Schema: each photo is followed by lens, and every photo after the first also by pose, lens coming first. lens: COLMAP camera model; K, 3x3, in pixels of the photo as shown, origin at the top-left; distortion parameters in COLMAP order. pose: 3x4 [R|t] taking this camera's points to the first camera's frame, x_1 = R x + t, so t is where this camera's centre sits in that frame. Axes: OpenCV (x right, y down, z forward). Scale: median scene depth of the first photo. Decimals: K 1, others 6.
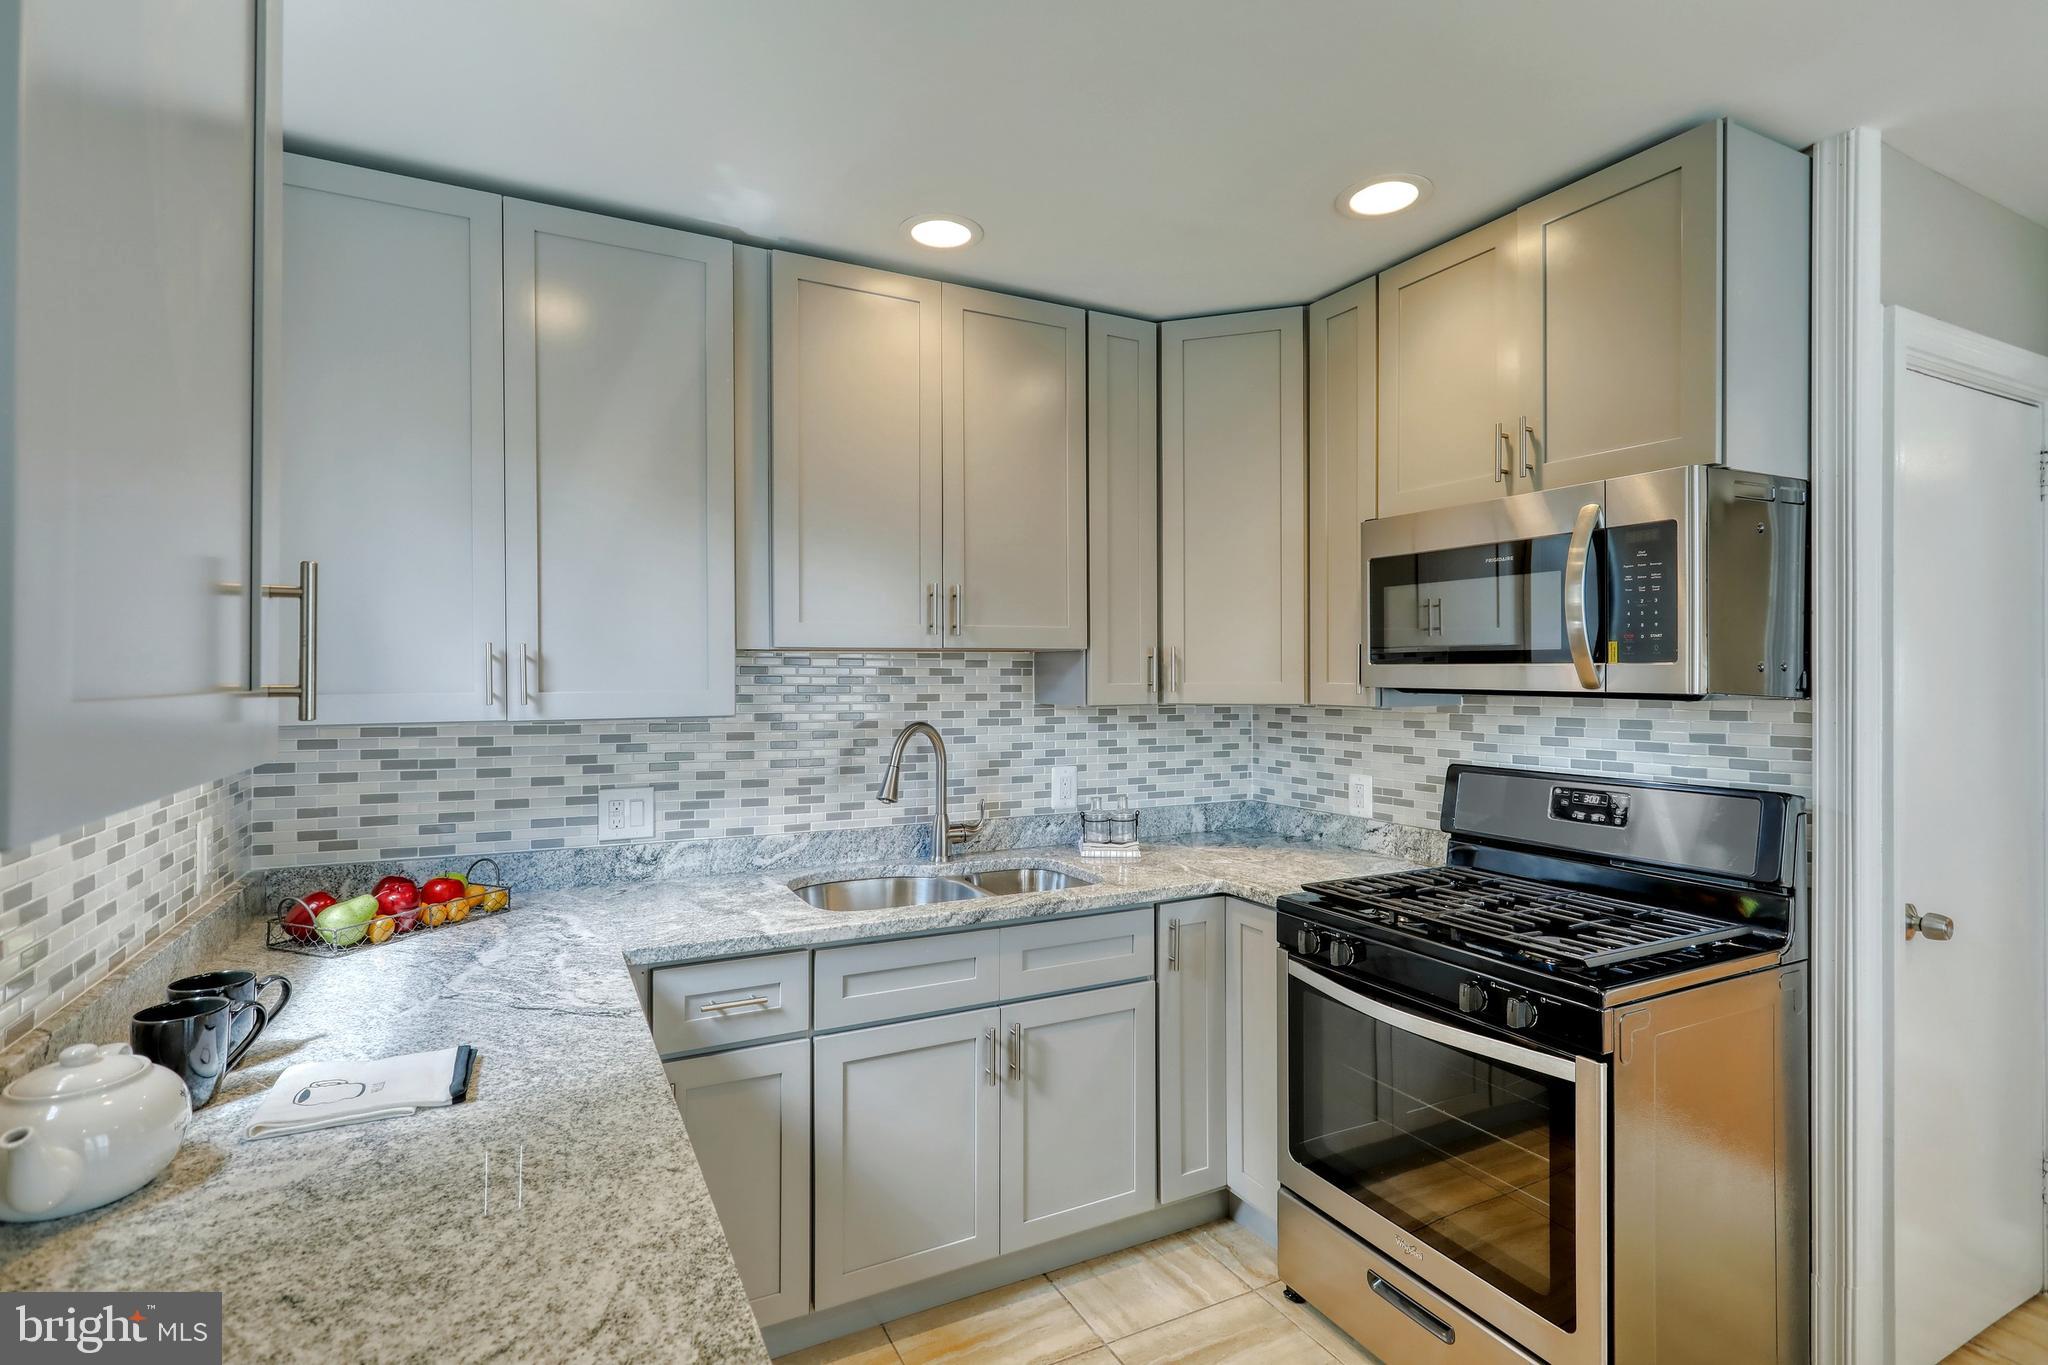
lens RADIAL K [[1010.0, 0, 1012.3], [0, 1010.0, 676.9], [0, 0, 1]] dist [-0.005871, 0.003909]
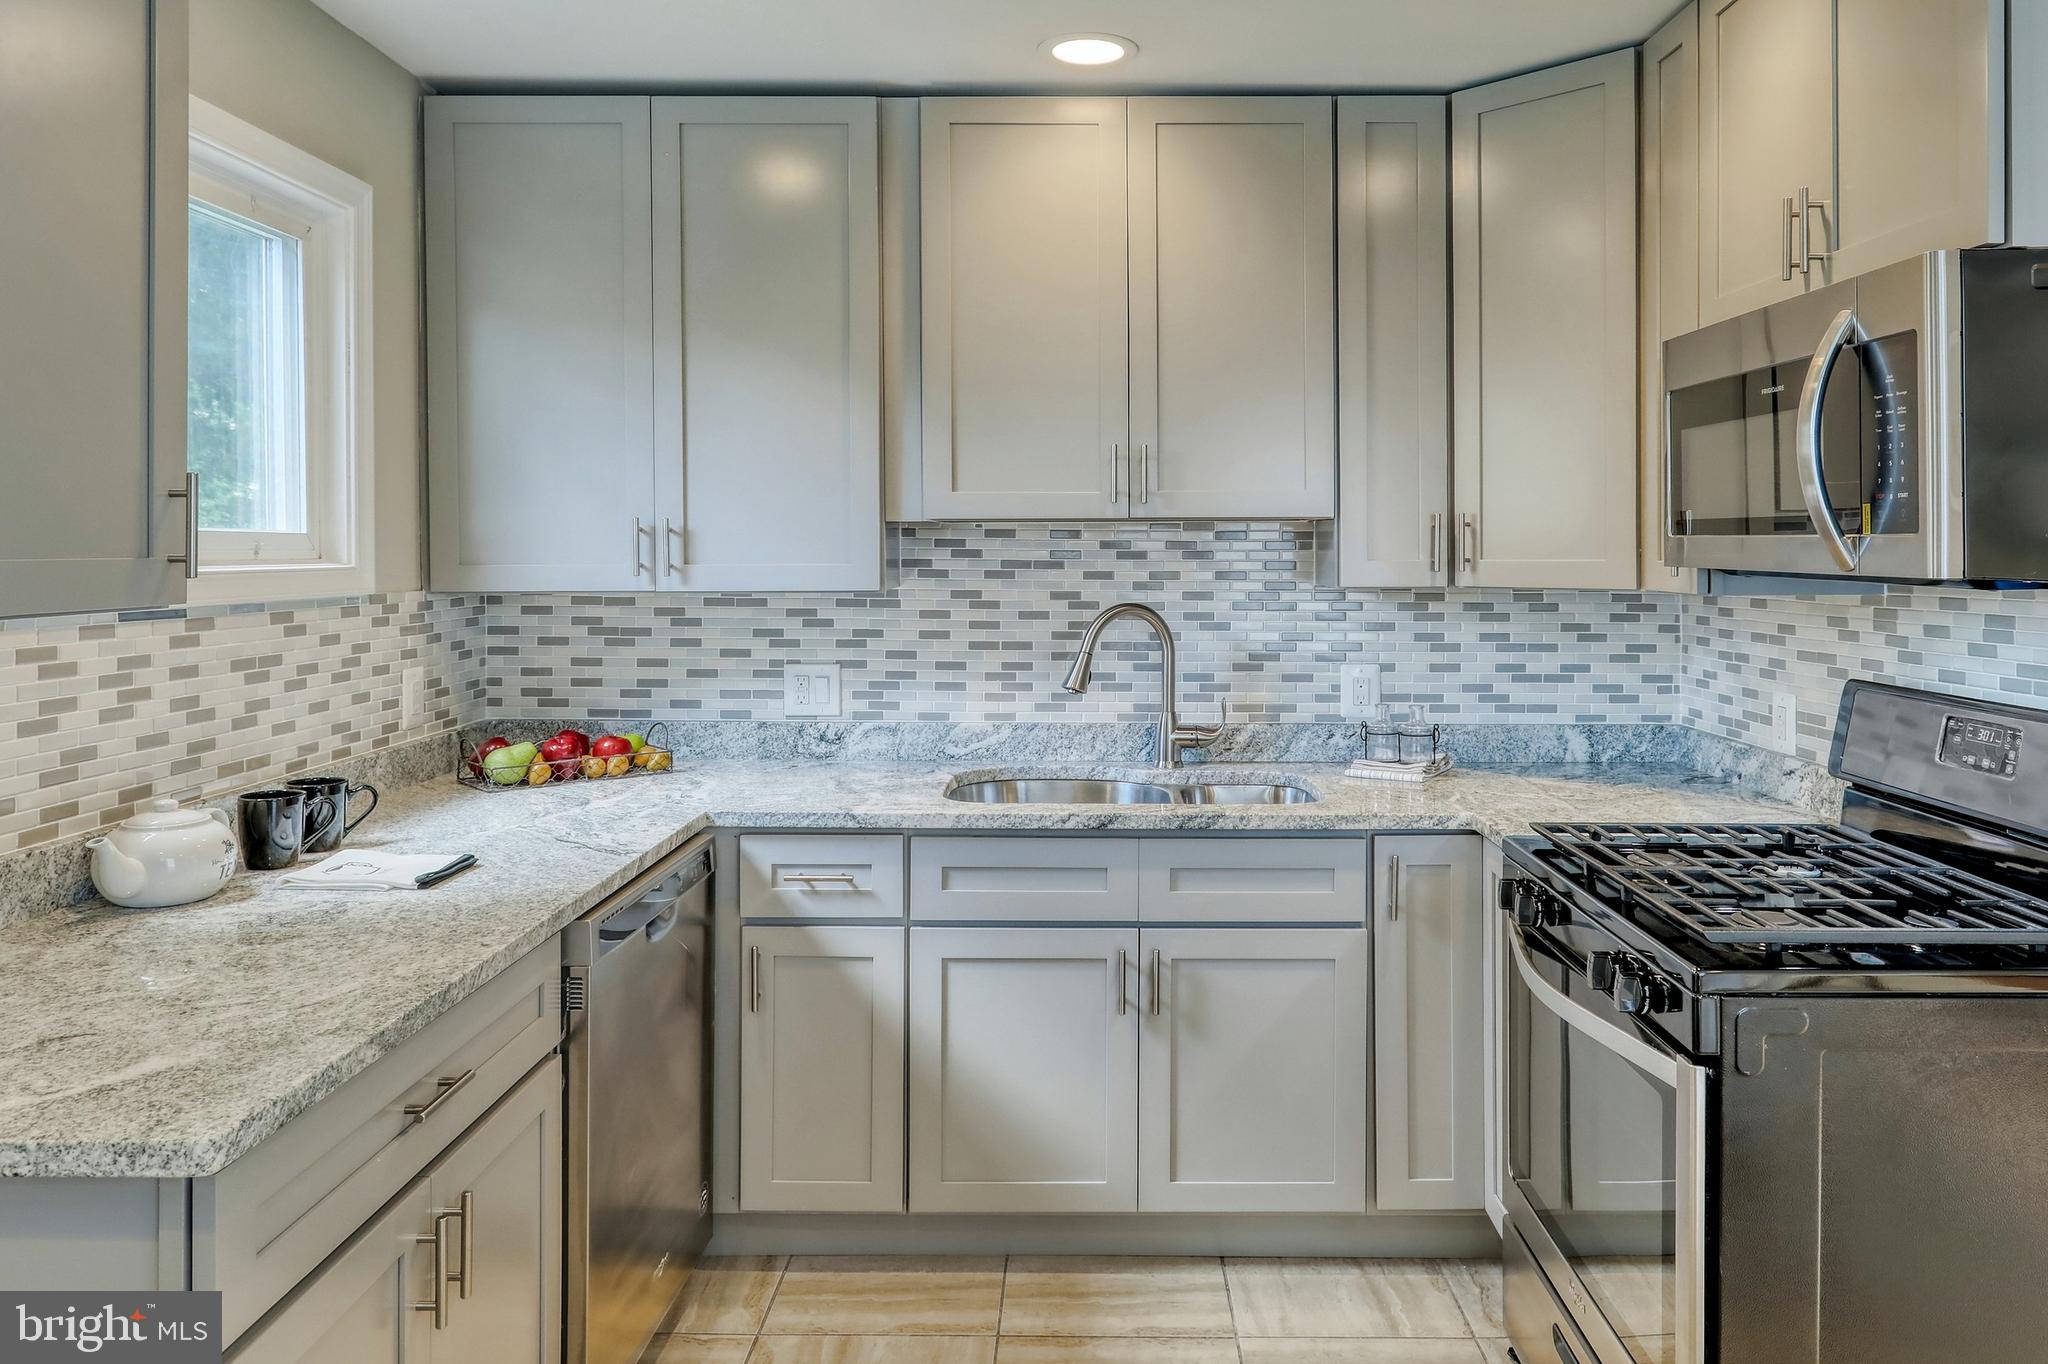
lens RADIAL K [[1360.5, 0, 1079.3], [0, 1360.5, 558.5], [0, 0, 1]] dist [-0.005227, -0.004178]
pose [[0.902334, 0.005329, -0.431004, 0.420083], [-0.002846, 0.999975, 0.006406, -0.000998], [0.431028, -0.004554, 0.902327, -0.079043]]
